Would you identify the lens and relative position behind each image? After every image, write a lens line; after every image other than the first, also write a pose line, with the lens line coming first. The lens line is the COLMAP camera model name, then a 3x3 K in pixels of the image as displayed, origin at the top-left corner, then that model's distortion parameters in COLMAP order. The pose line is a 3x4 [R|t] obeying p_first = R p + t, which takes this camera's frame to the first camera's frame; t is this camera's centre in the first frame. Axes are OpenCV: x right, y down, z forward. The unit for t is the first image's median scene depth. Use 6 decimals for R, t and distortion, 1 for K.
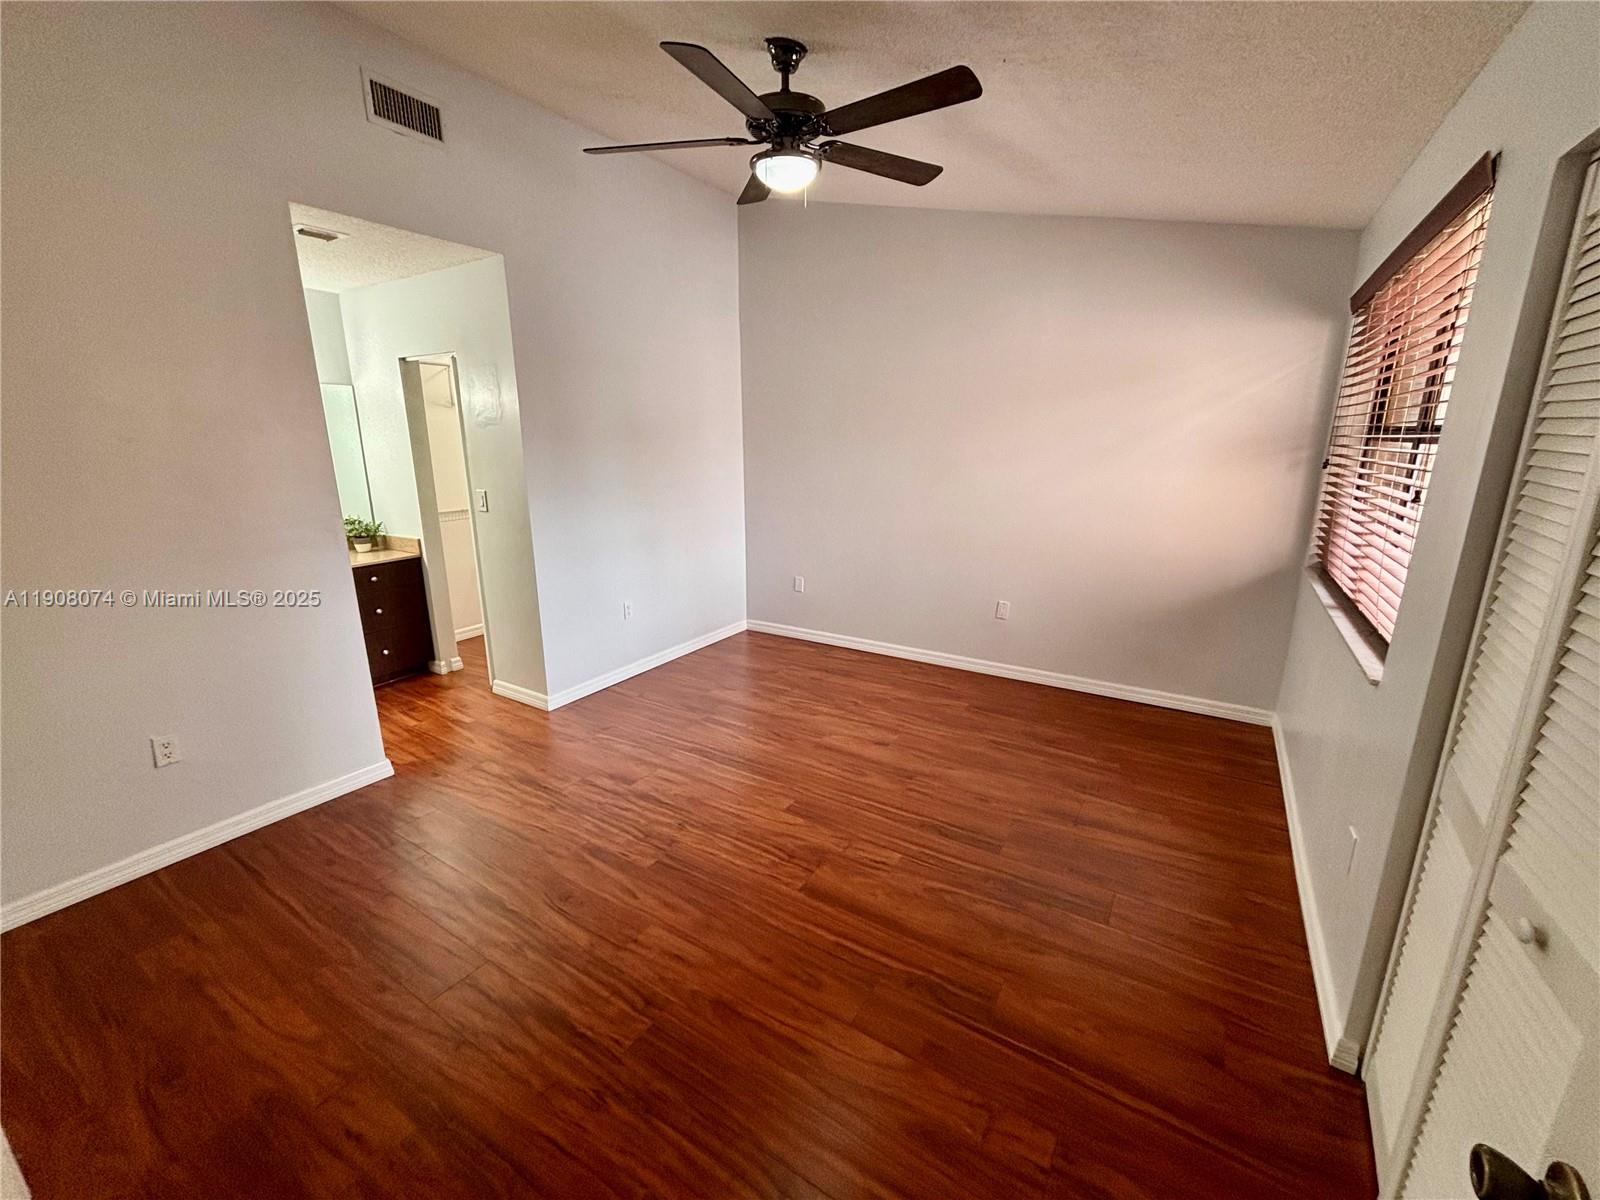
lens RADIAL K [[652.8, 0, 797.8], [0, 652.8, 592.2], [0, 0, 1]] dist [0.001548, -0.001587]
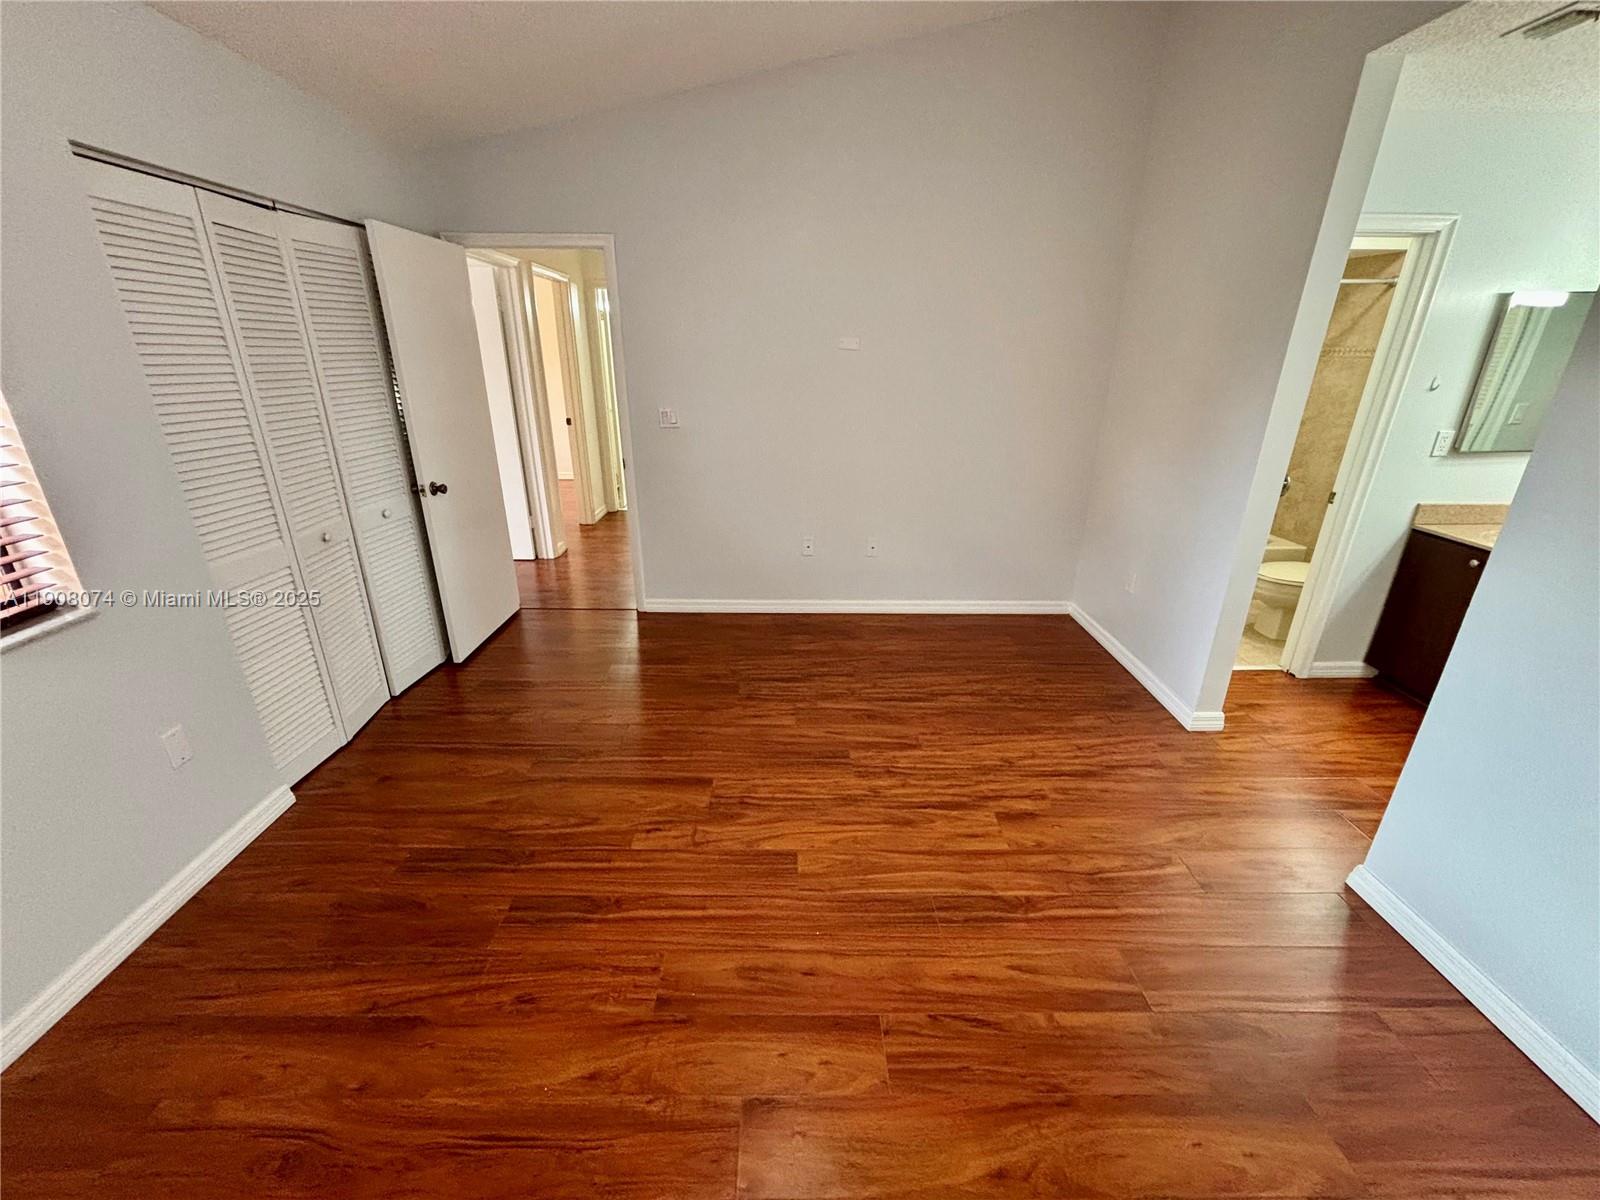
lens RADIAL K [[652.8, 0, 806.8], [0, 652.8, 596.4], [0, 0, 1]] dist [0.001548, -0.001587]
pose [[-0.831447, 0.194938, -0.520284, 0.271509], [-0.138863, 0.833800, 0.534317, -0.291659], [0.537971, 0.516505, -0.666190, 1.178000]]
